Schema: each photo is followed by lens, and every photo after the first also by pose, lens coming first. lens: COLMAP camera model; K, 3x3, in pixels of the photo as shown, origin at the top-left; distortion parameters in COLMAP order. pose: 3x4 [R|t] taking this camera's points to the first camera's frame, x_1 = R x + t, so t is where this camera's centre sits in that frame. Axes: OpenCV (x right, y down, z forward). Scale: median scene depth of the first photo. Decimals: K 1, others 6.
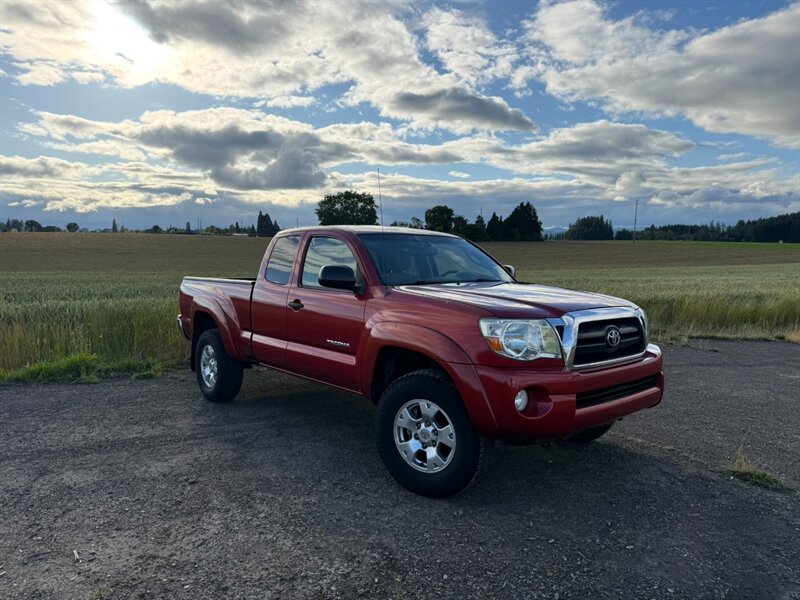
lens RADIAL K [[563.8, 0, 398.6], [0, 563.8, 304.3], [0, 0, 1]] dist [0.027290, -0.046863]
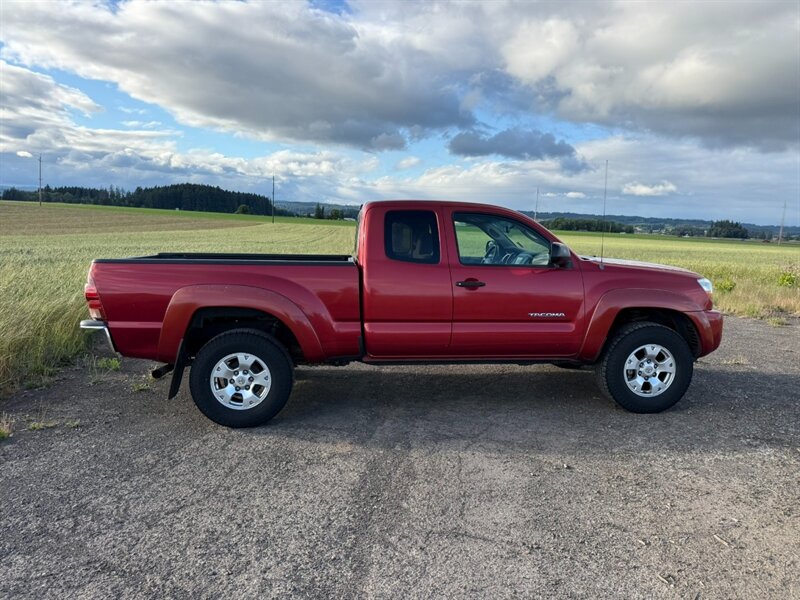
lens RADIAL K [[563.7, 0, 400.0], [0, 563.7, 300.0], [0, 0, 1]] dist [0.086324, -0.133788]
pose [[0.556192, -0.091250, 0.826029, -0.175905], [0.046726, 0.995815, 0.078544, -0.009194], [-0.829739, -0.005089, 0.558128, 0.090999]]
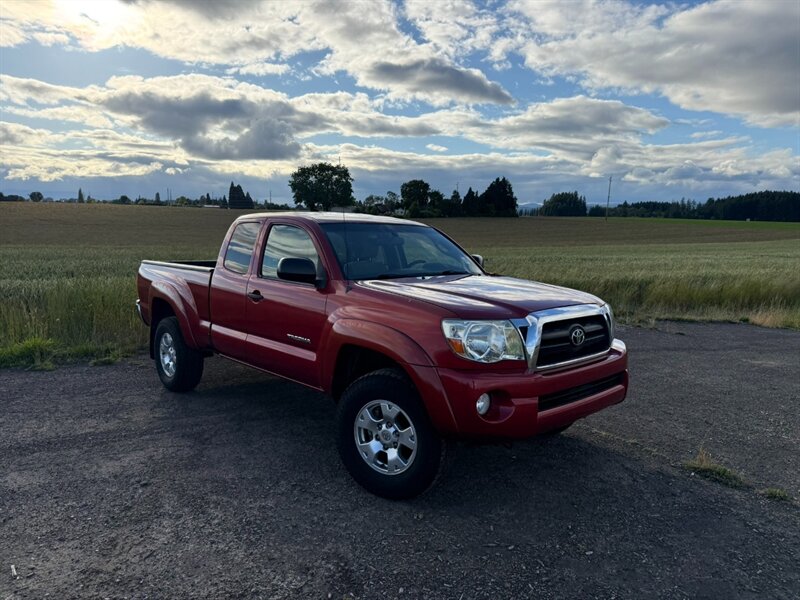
lens RADIAL K [[561.5, 0, 395.2], [0, 561.5, 306.4], [0, 0, 1]] dist [0.006460, -0.017414]
pose [[0.999244, 0.011296, 0.037187, 0.002906], [-0.013283, 0.998473, 0.053613, -0.005533], [-0.036524, -0.054066, 0.997869, 0.005560]]
